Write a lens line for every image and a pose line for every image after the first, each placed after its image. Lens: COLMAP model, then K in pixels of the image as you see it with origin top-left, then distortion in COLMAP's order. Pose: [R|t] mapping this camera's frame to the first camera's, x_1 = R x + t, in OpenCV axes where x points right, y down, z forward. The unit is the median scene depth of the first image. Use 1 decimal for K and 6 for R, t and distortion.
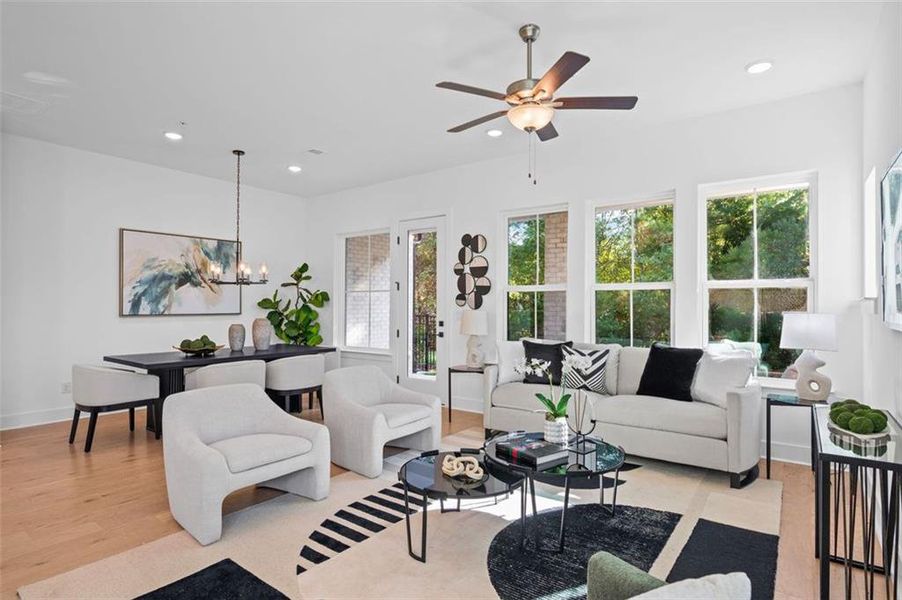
lens RADIAL K [[467.4, 0, 456.2], [0, 467.4, 308.7], [0, 0, 1]] dist [-0.015467, 0.000751]
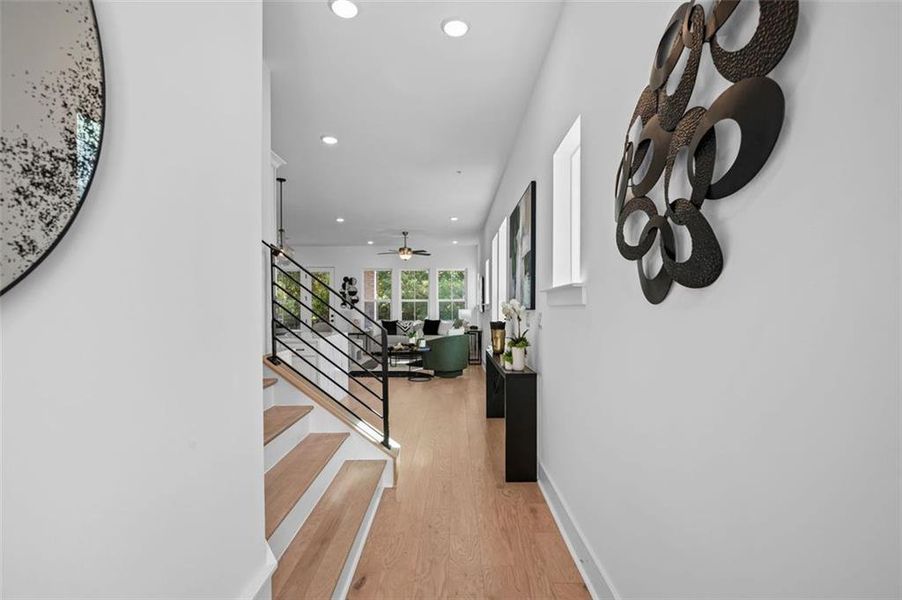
lens RADIAL K [[424.3, 0, 449.1], [0, 424.3, 304.2], [0, 0, 1]] dist [-0.000592, -0.000396]
pose [[0.814238, -0.001475, 0.580529, -0.897181], [0.010522, 0.999870, -0.012217, 0.007882], [-0.580436, 0.016056, 0.814148, -1.147827]]
